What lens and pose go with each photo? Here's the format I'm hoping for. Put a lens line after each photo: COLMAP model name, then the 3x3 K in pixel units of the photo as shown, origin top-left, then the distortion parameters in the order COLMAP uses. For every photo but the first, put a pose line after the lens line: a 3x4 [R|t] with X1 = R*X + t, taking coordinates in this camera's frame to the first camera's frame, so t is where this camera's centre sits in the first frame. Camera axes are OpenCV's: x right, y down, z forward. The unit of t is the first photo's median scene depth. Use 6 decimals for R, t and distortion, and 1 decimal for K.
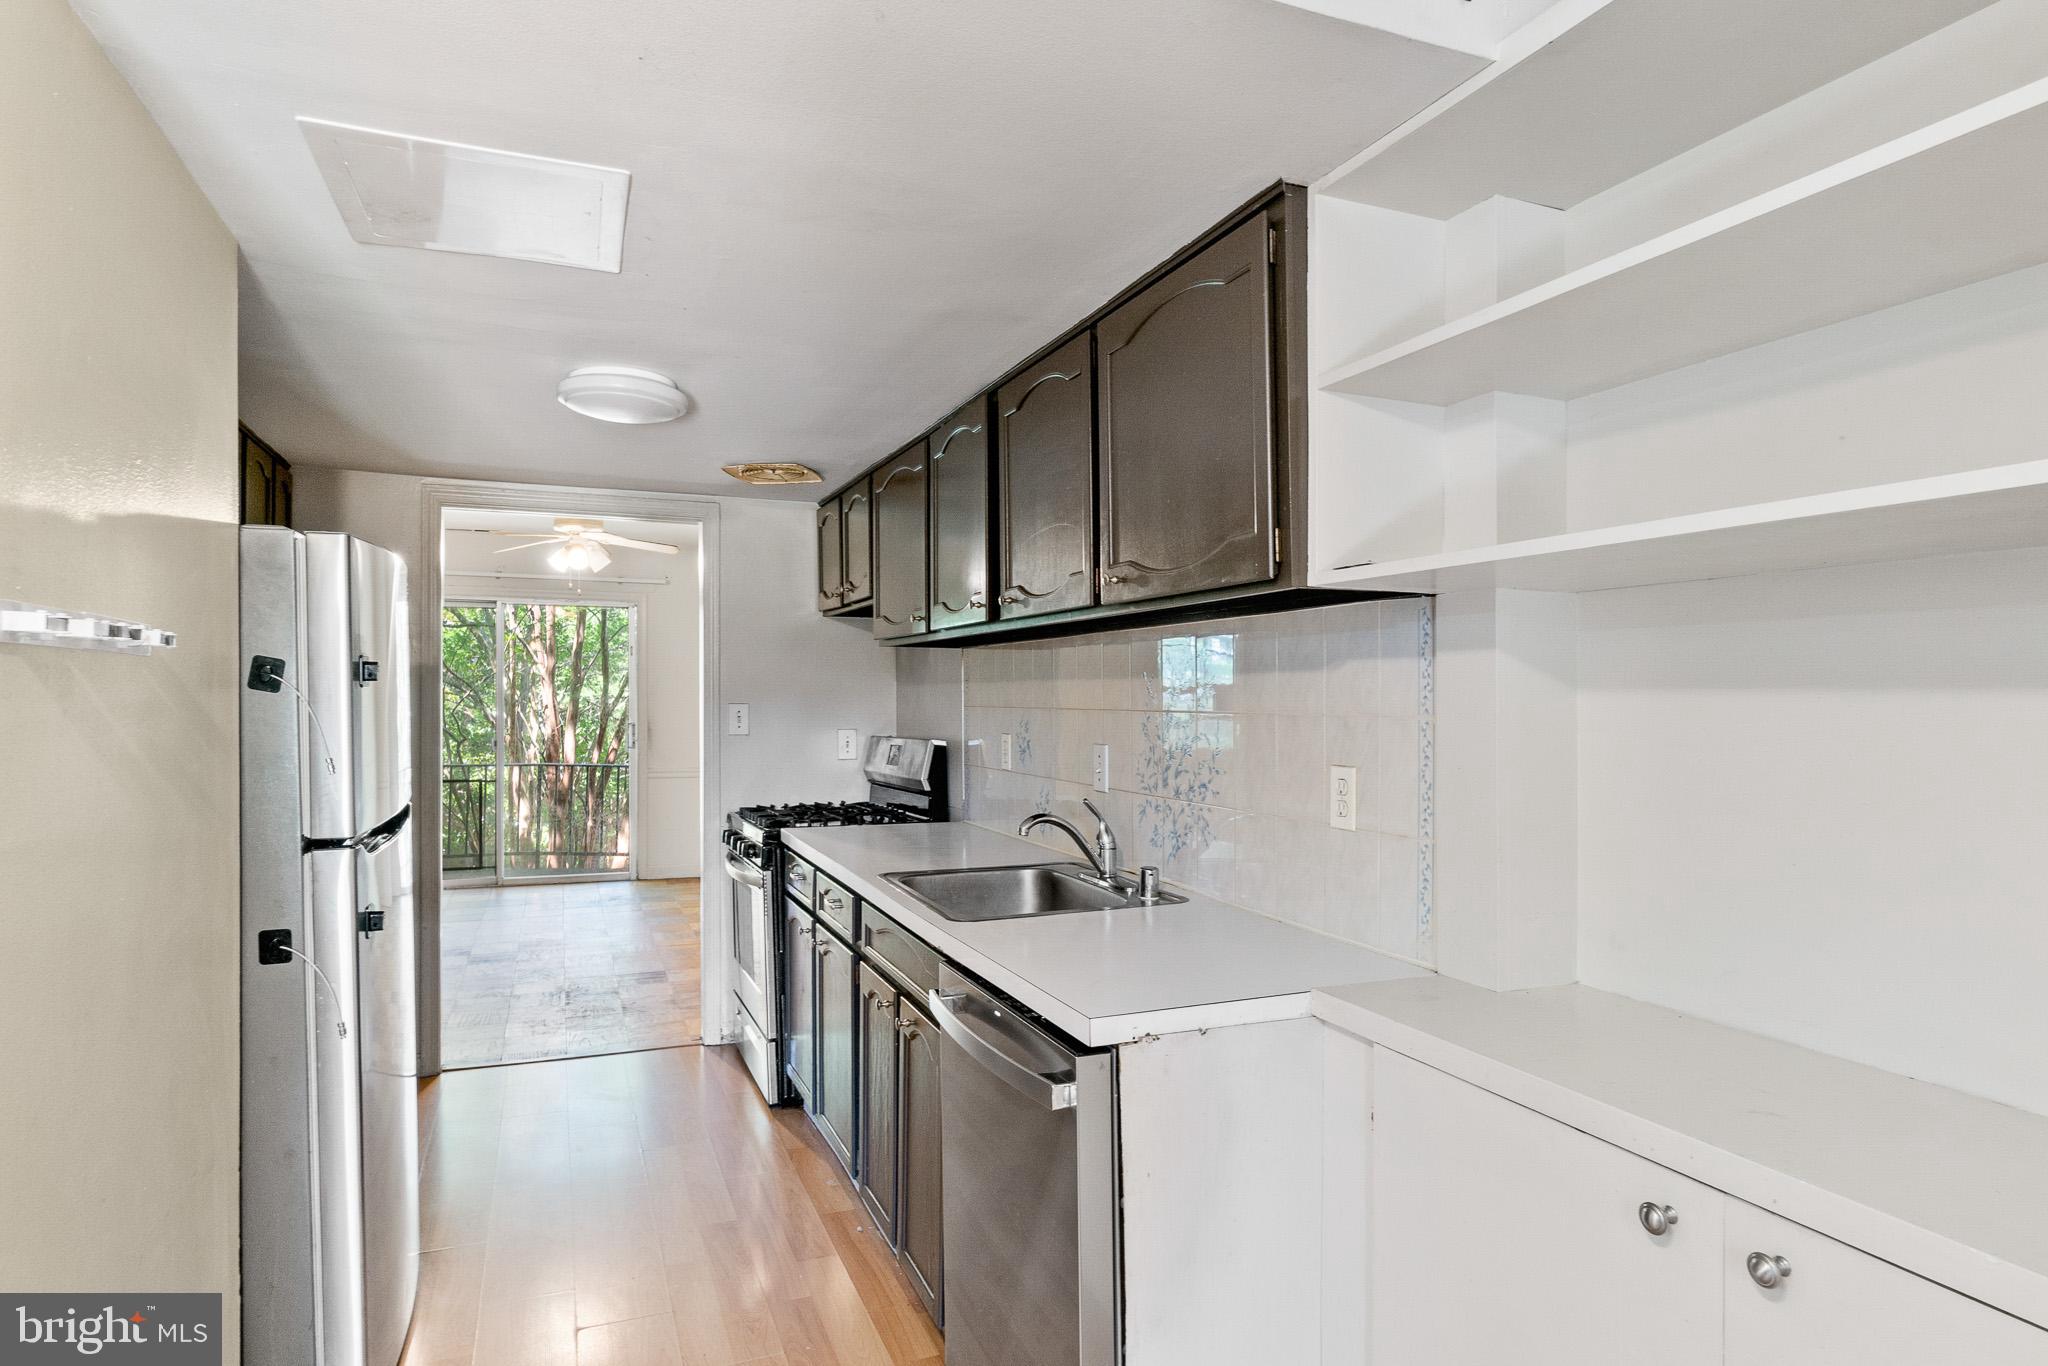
lens RADIAL K [[1135.4, 0, 1021.0], [0, 1135.4, 693.0], [0, 0, 1]] dist [0.002088, 0.000000]
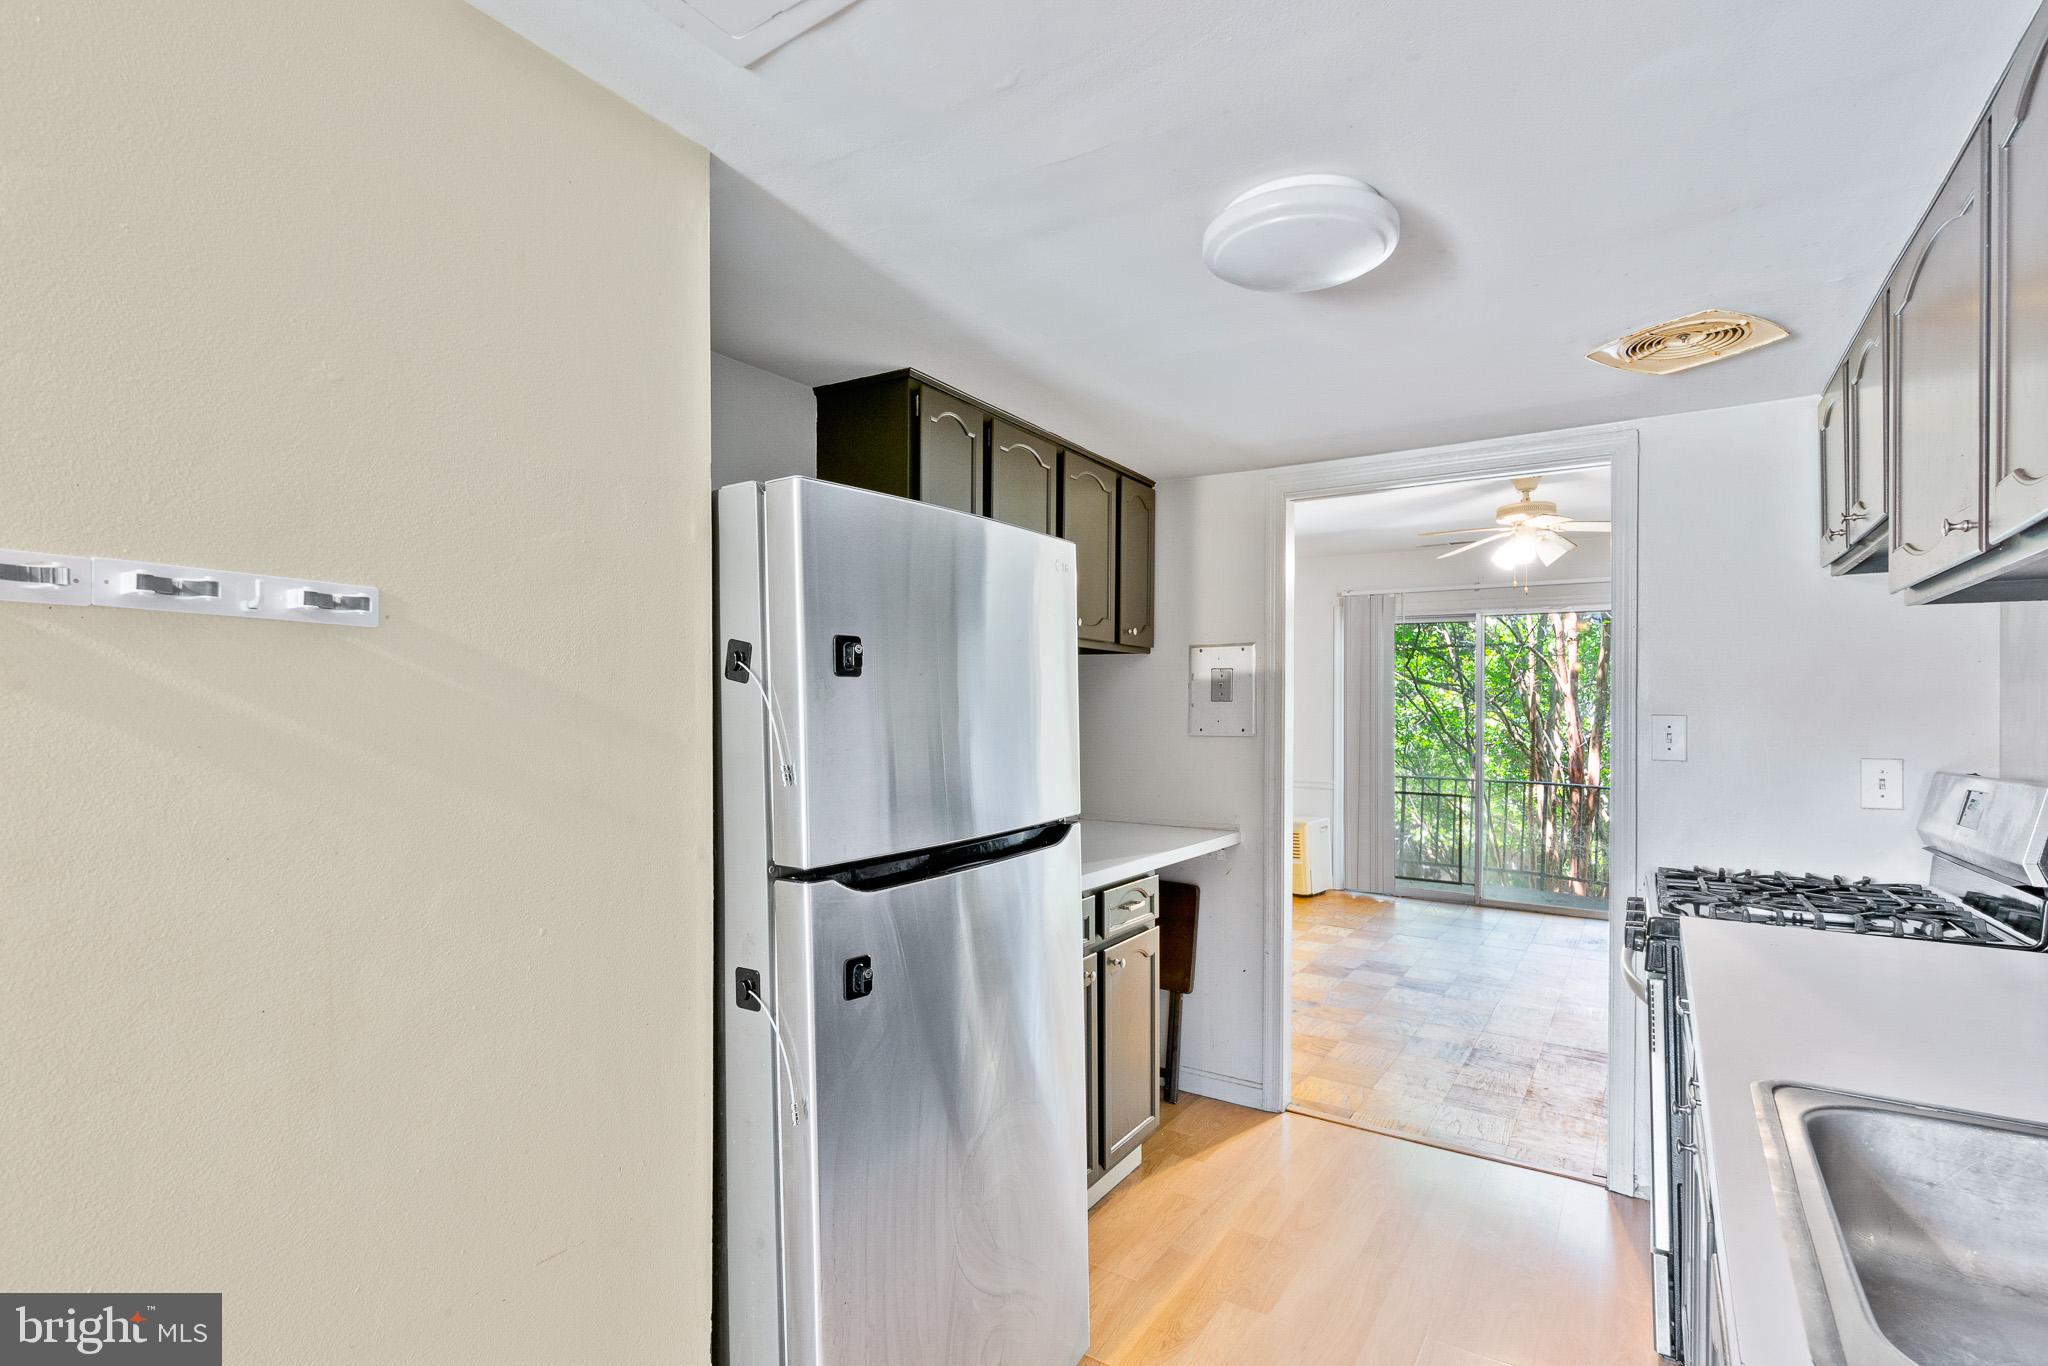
lens RADIAL K [[964.9, 0, 1018.3], [0, 964.9, 724.8], [0, 0, 1]] dist [-0.001062, -0.000451]
pose [[0.557297, 0.010499, -0.830247, 0.015938], [-0.002561, 0.999937, 0.010925, 0.009849], [0.830309, -0.003962, 0.557289, 0.337236]]
